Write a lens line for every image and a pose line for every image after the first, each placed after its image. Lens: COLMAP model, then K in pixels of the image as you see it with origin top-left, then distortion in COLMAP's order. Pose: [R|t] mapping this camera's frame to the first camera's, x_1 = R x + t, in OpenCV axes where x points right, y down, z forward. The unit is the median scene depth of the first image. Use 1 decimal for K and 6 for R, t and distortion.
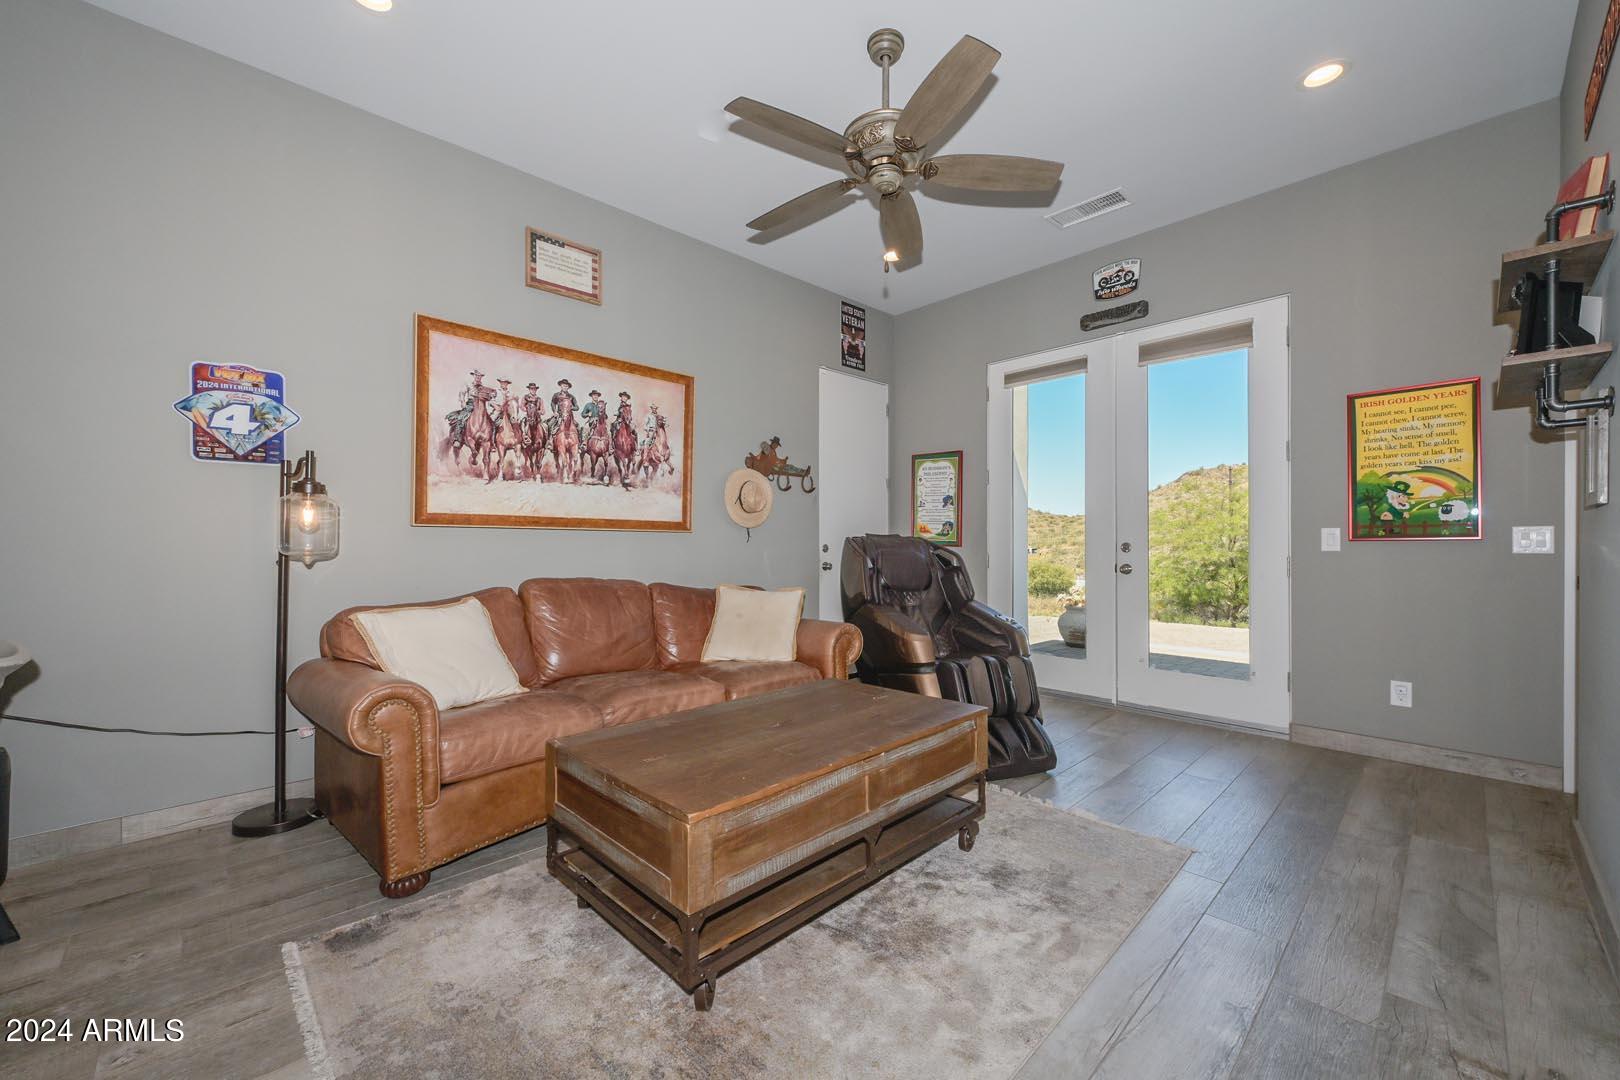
lens RADIAL K [[624.6, 0, 815.5], [0, 624.6, 541.5], [0, 0, 1]] dist [-0.000568, -0.000676]
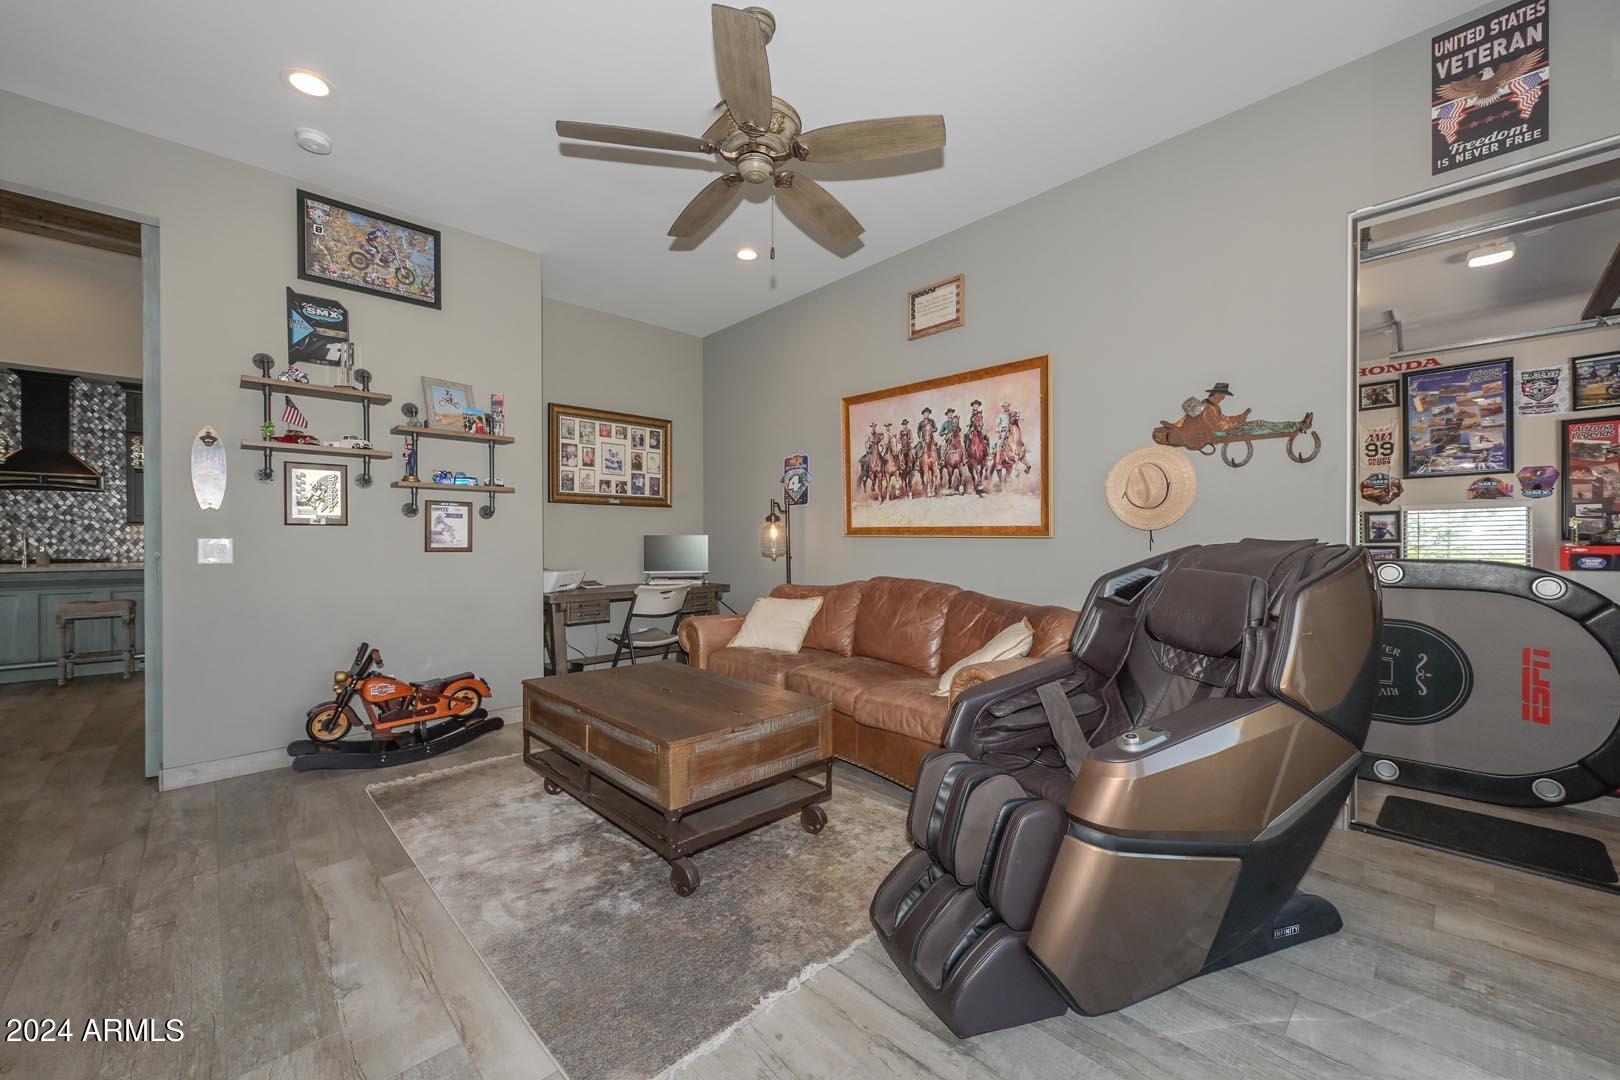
lens RADIAL K [[624.6, 0, 805.7], [0, 624.6, 540.2], [0, 0, 1]] dist [-0.000568, -0.000676]
pose [[-0.011498, 0.002810, -0.999930, 0.732656], [0.005092, 0.999983, 0.002751, -0.017106], [0.999921, -0.005060, -0.011512, 0.756699]]
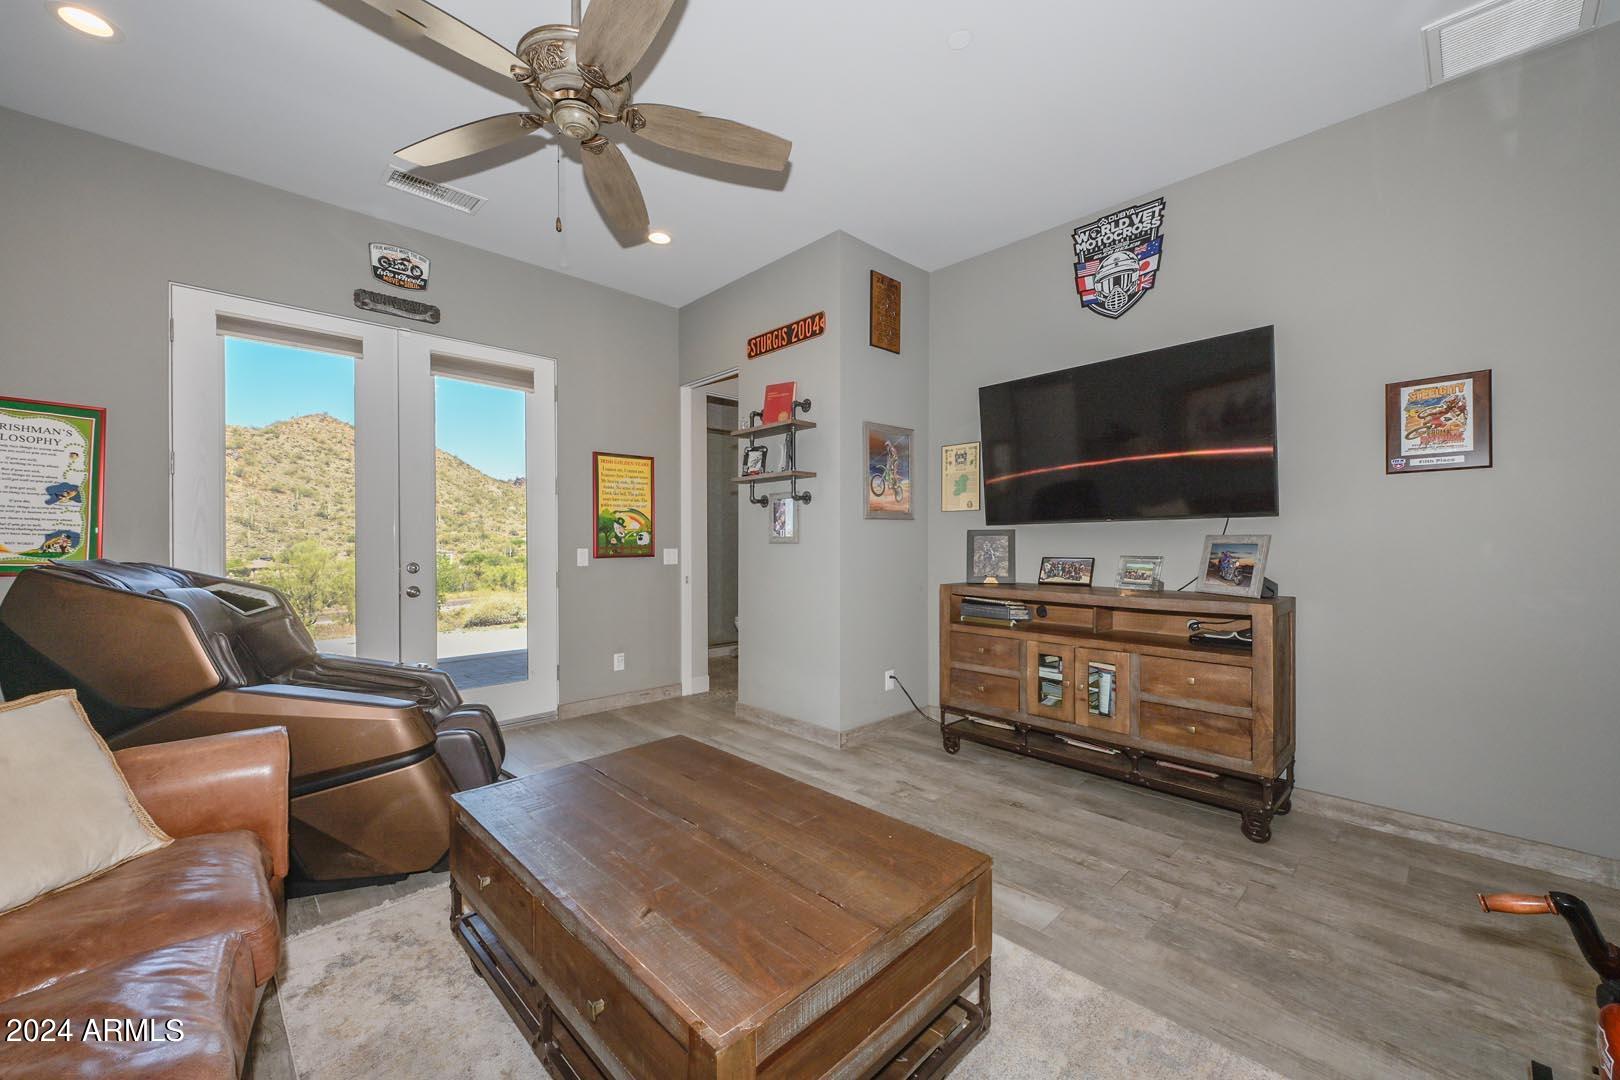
lens RADIAL K [[624.6, 0, 807.1], [0, 624.6, 538.8], [0, 0, 1]] dist [-0.000568, -0.000676]
pose [[0.008068, 0.007746, 0.999937, -0.474619], [-0.002569, 0.999967, -0.007726, -0.032271], [-0.999964, -0.002507, 0.008087, 0.490408]]
